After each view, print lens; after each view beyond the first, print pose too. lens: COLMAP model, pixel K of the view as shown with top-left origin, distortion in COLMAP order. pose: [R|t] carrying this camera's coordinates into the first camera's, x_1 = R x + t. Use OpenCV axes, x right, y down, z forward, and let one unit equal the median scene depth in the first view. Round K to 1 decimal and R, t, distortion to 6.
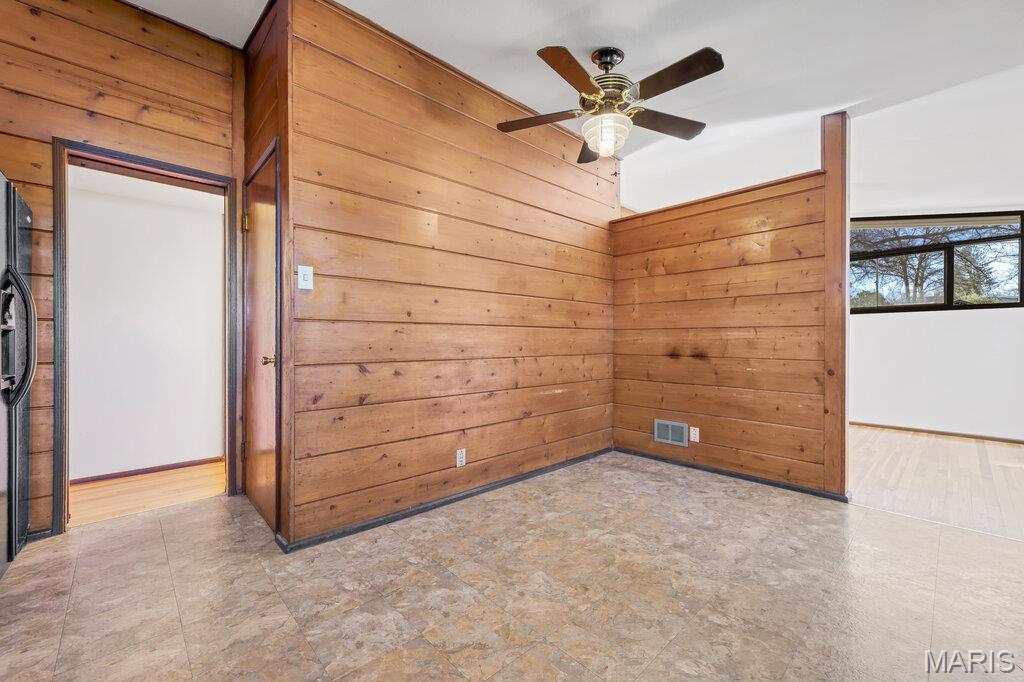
lens RADIAL K [[415.6, 0, 506.4], [0, 415.6, 343.5], [0, 0, 1]] dist [0.008101, -0.000860]
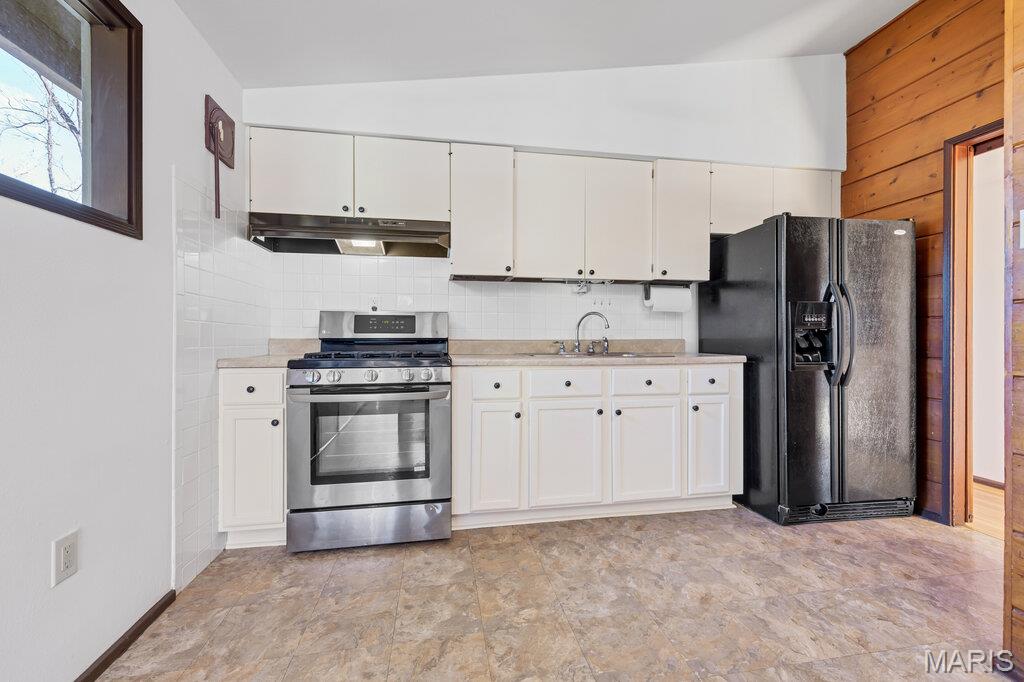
lens RADIAL K [[415.6, 0, 512.6], [0, 415.6, 338.1], [0, 0, 1]] dist [0.008101, -0.000860]
pose [[-0.538342, -0.002545, -0.842722, 0.366161], [-0.006044, 0.999981, 0.000841, 0.002447], [0.842705, 0.005546, -0.538348, 0.643355]]
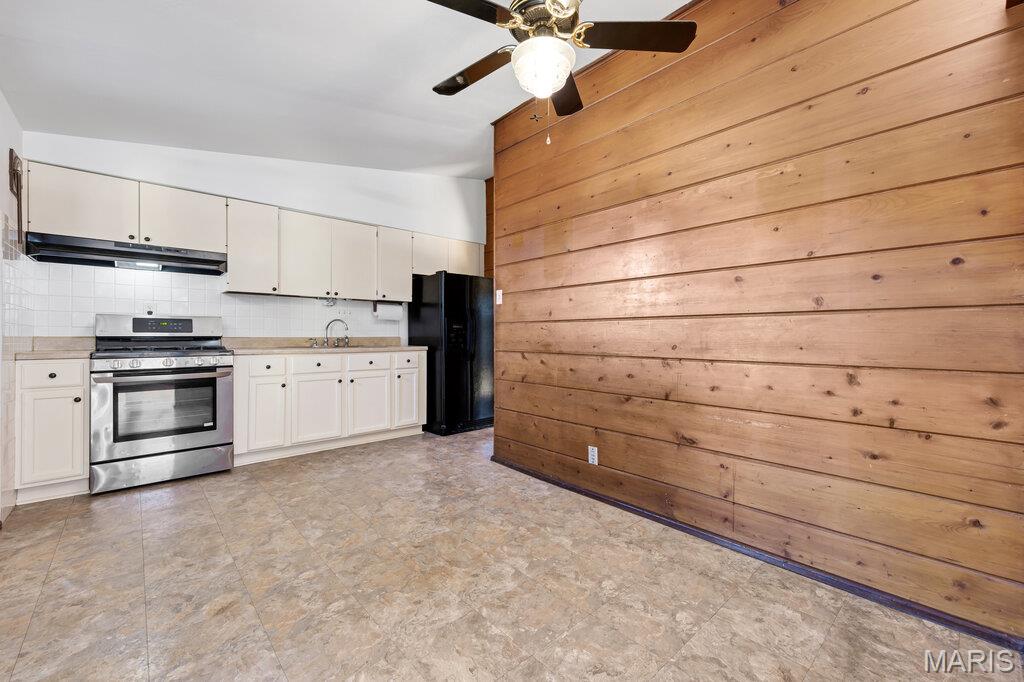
lens RADIAL K [[415.6, 0, 514.3], [0, 415.6, 338.5], [0, 0, 1]] dist [0.008101, -0.000860]
pose [[-0.009230, 0.006353, -0.999937, 1.043870], [-0.009520, 0.999934, 0.006441, -0.006868], [0.999912, 0.009578, -0.009169, 0.982883]]
